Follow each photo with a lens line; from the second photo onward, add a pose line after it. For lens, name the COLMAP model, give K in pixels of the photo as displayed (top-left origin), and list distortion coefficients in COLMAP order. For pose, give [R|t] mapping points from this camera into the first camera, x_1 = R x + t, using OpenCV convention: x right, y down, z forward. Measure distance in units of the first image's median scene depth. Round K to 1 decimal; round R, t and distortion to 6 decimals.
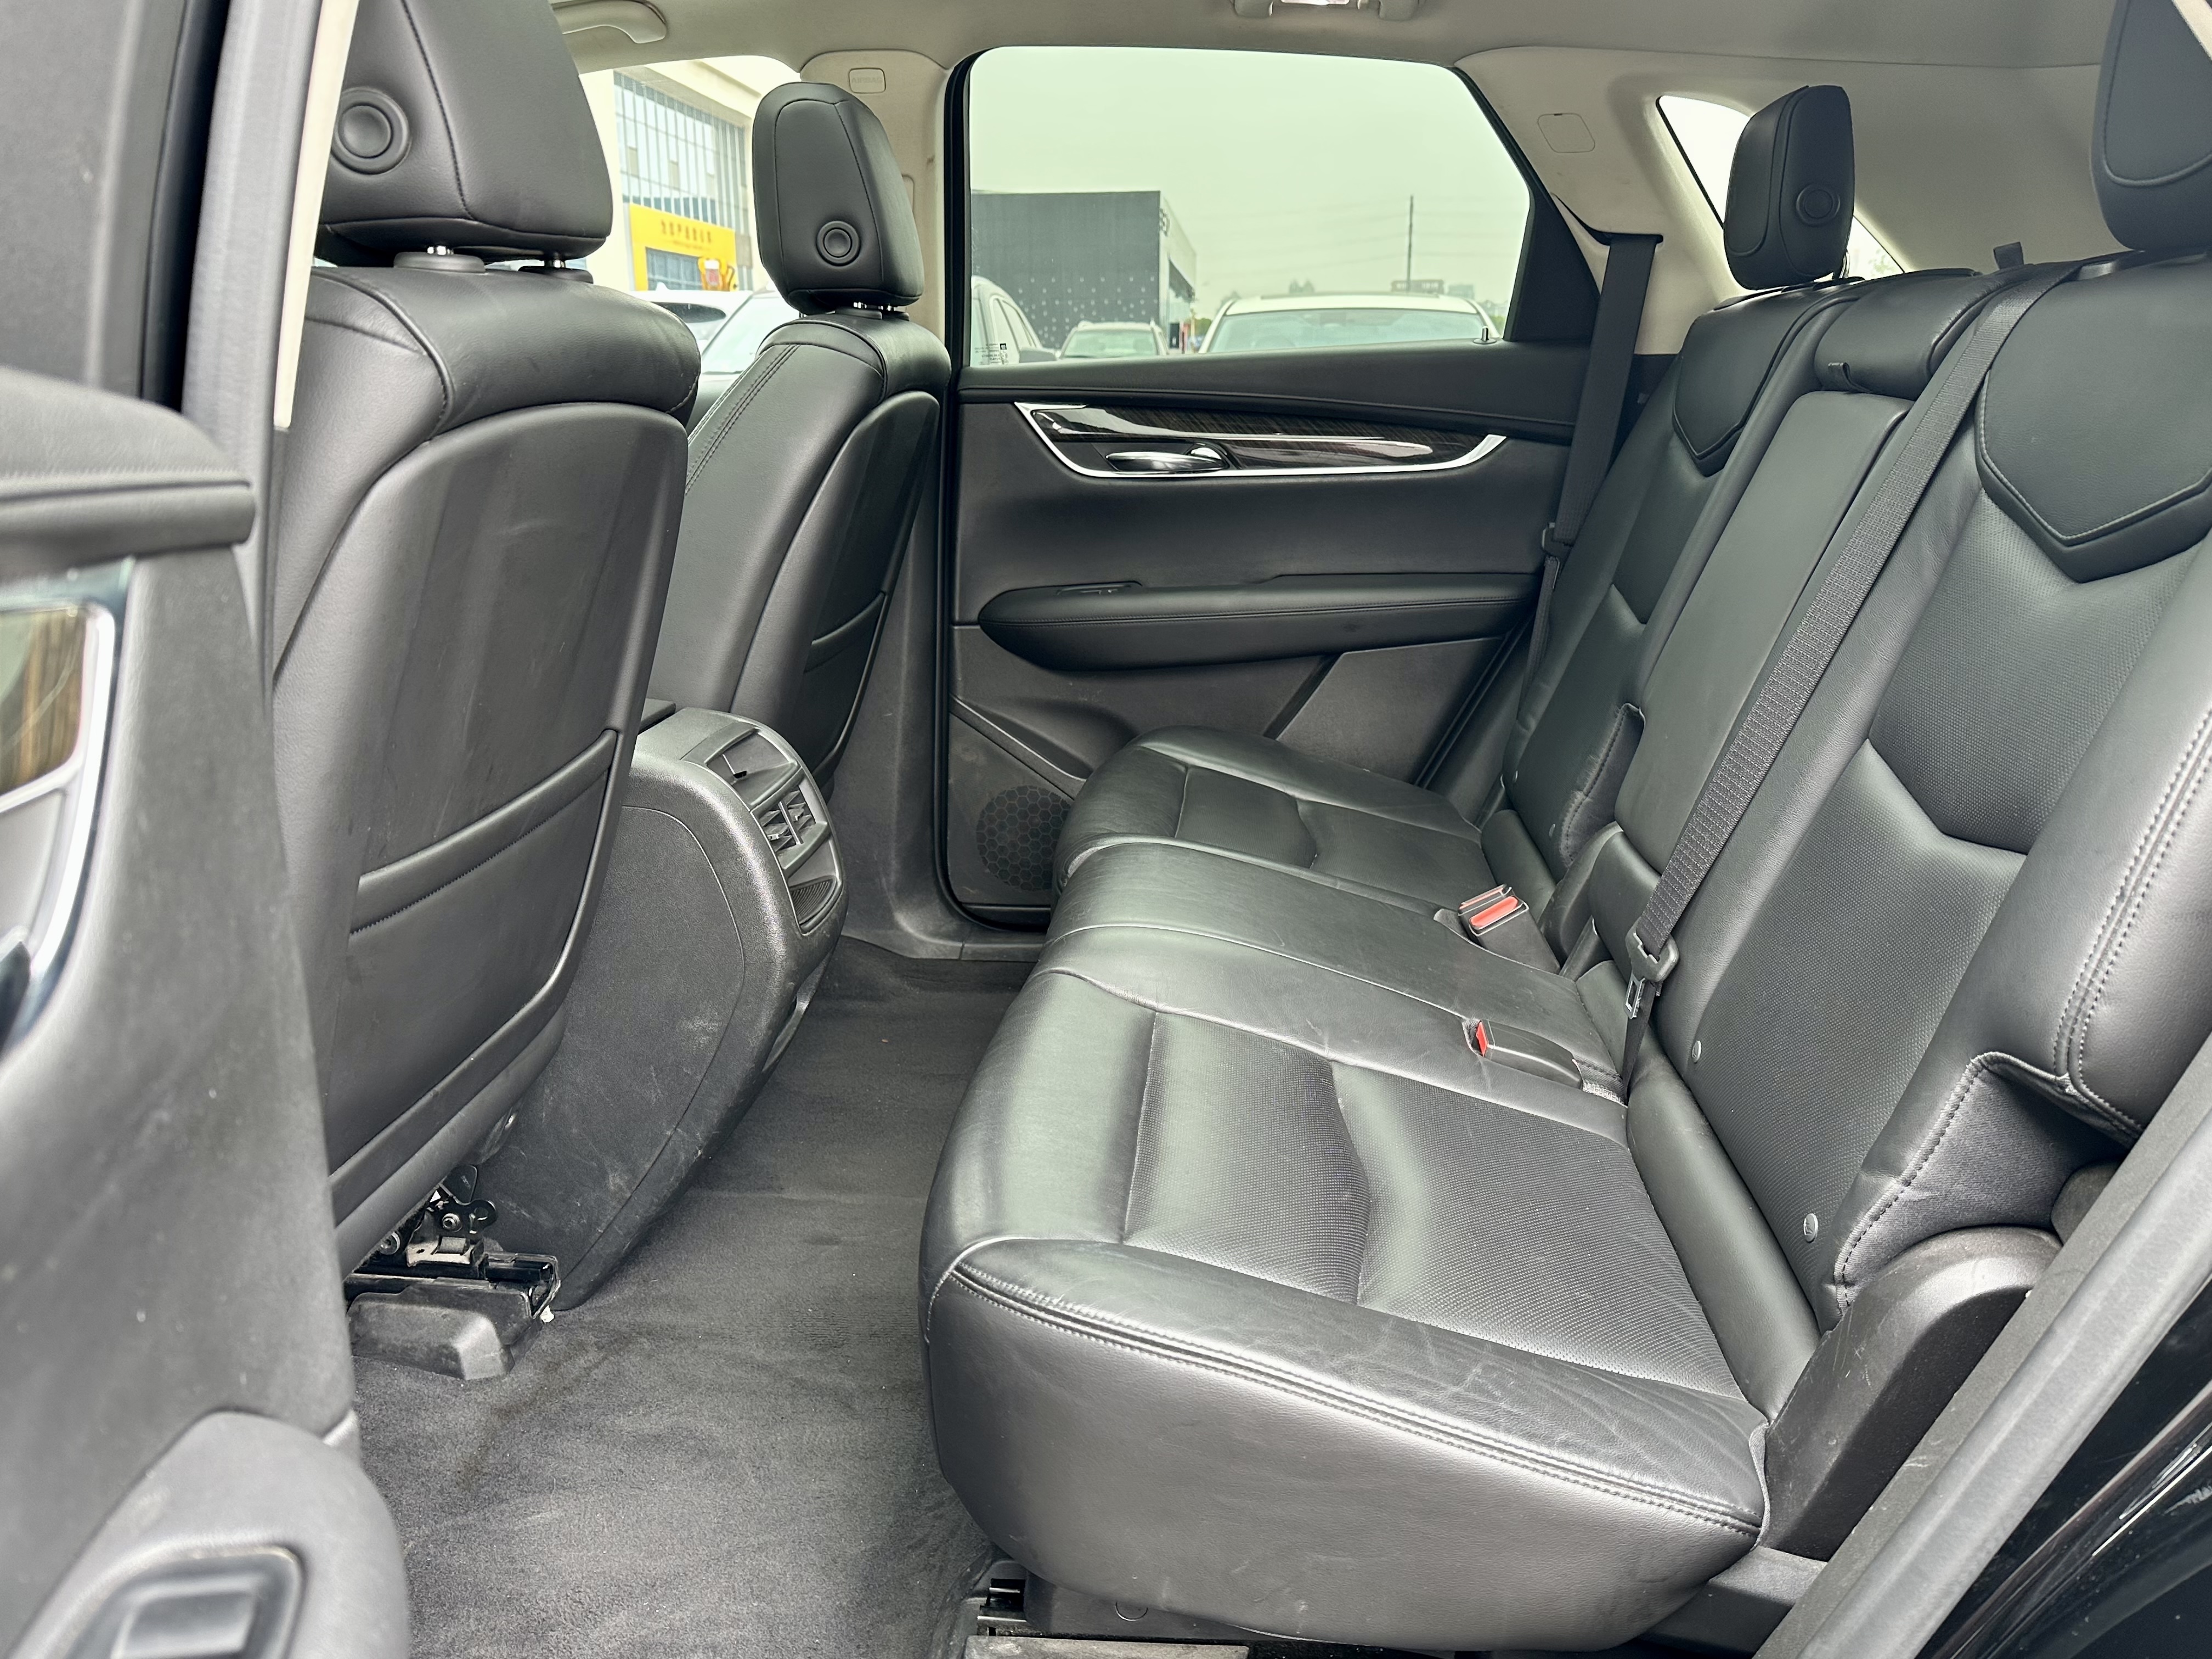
lens RADIAL K [[1679.3, 0, 1106.0], [0, 1679.3, 829.5], [0, 0, 1]] dist [0.111061, -0.000084]
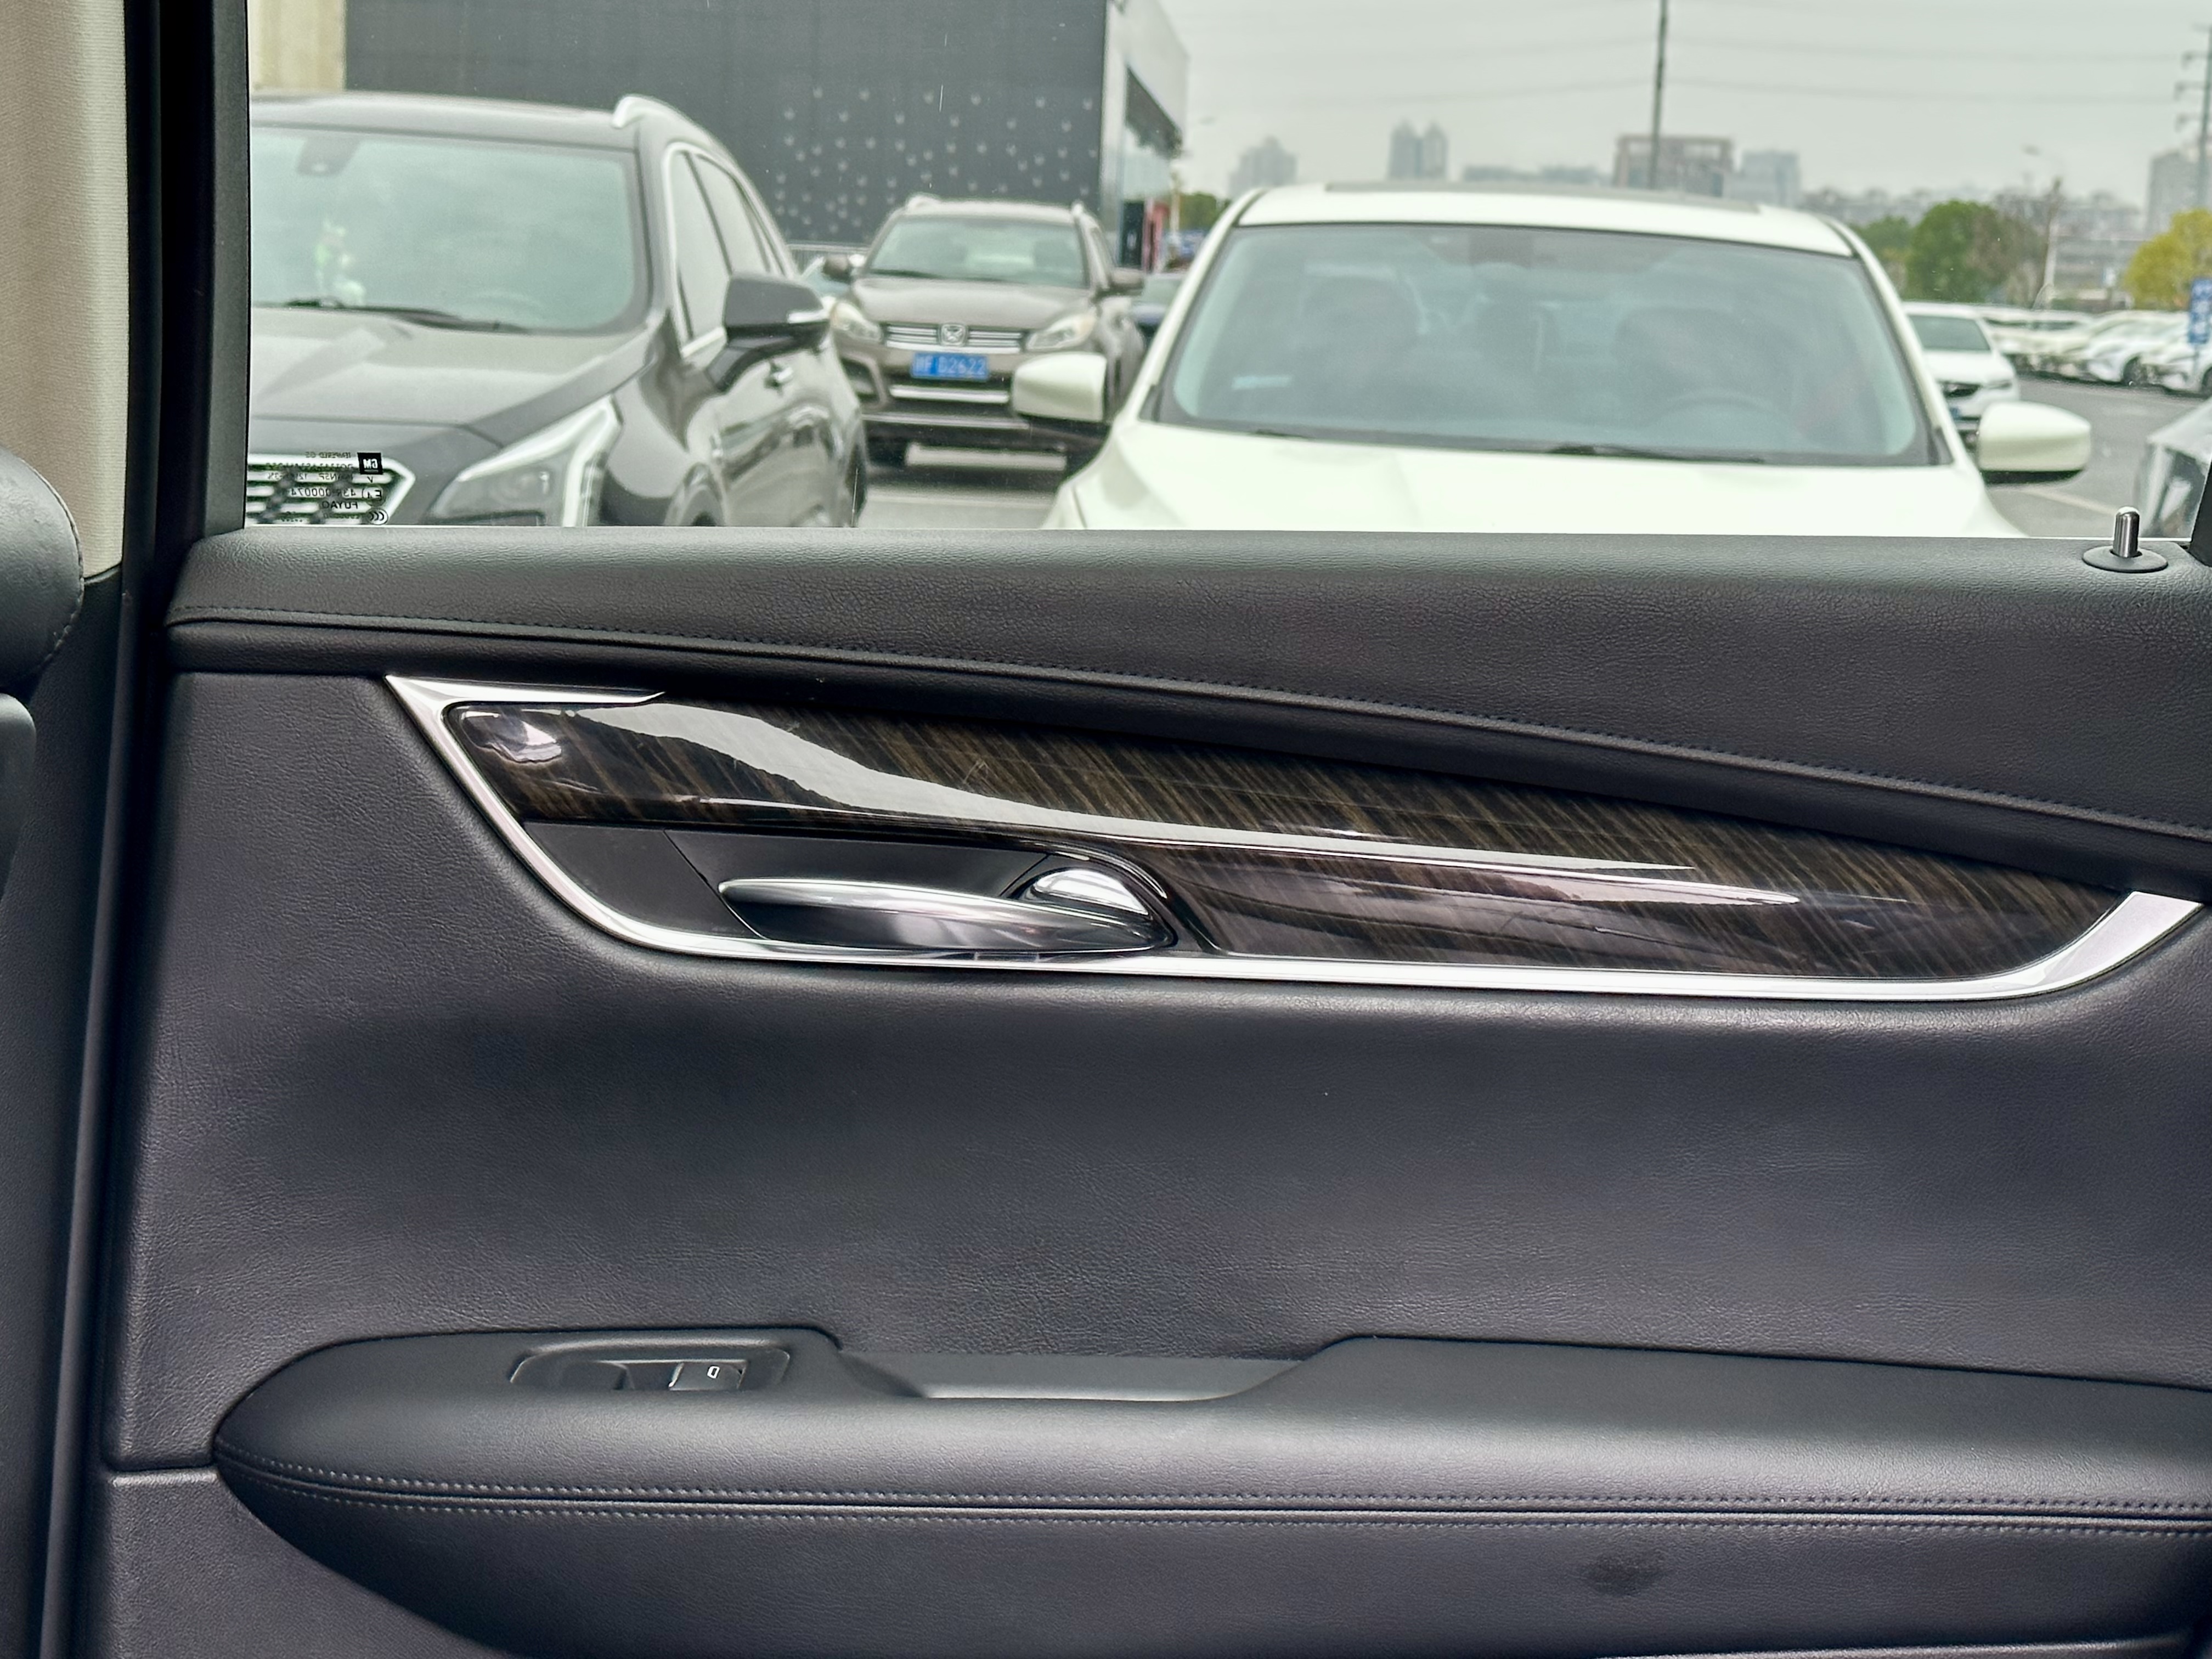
lens RADIAL K [[3901.5, 0, 1106.0], [0, 3901.5, 829.5], [0, 0, 1]] dist [0.251772, -0.051158]
pose [[0.998120, 0.046854, 0.039509, 0.035773], [-0.041320, 0.990544, -0.130825, -0.148355], [-0.045265, 0.128946, 0.990618, 0.371164]]
